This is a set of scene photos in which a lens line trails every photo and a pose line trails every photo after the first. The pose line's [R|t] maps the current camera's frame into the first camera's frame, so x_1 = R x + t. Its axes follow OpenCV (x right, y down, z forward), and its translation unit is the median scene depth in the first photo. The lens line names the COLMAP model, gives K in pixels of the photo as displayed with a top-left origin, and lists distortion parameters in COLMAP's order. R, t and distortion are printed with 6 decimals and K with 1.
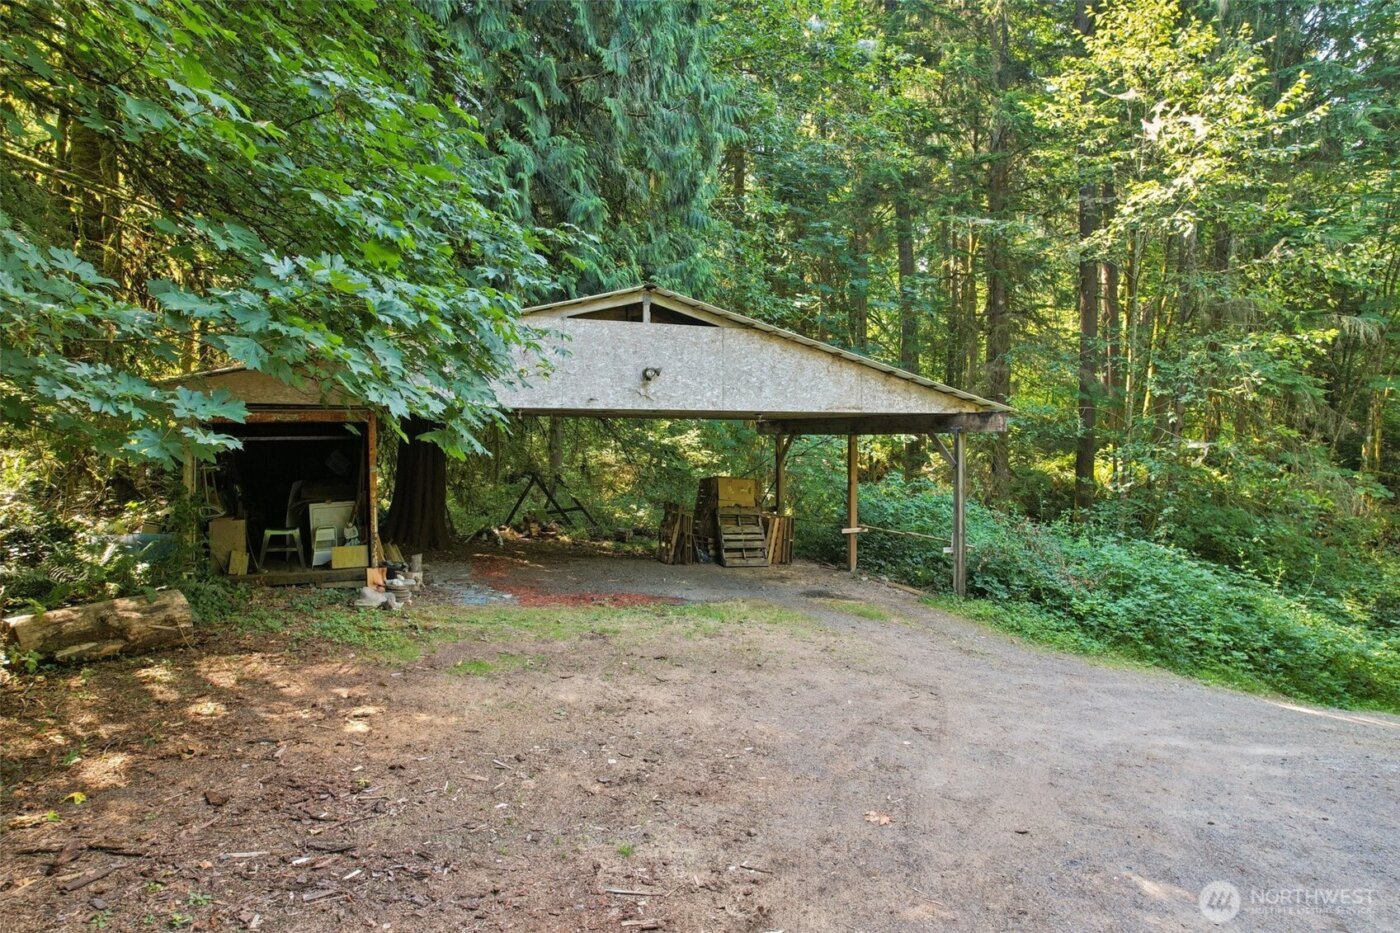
lens RADIAL K [[908.4, 0, 700.8], [0, 908.4, 474.1], [0, 0, 1]] dist [-0.082891, 0.092877]
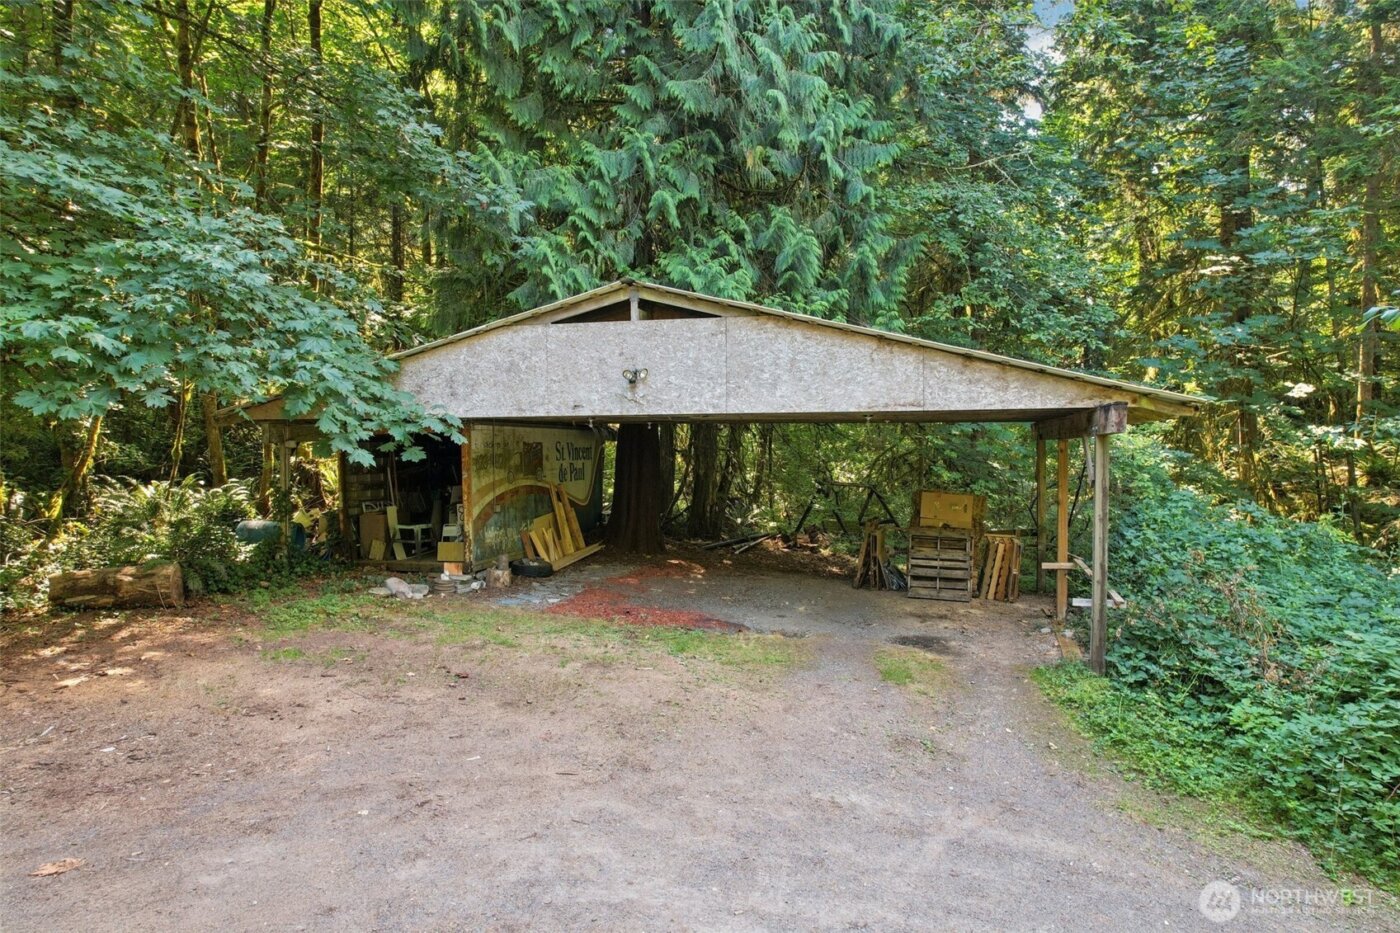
lens RADIAL K [[908.4, 0, 700.8], [0, 908.4, 474.1], [0, 0, 1]] dist [-0.082891, 0.092877]
pose [[0.769782, 0.016458, -0.638095, 0.567157], [-0.019728, 0.999803, 0.001987, -0.013243], [0.638002, 0.011059, 0.769955, 0.322237]]
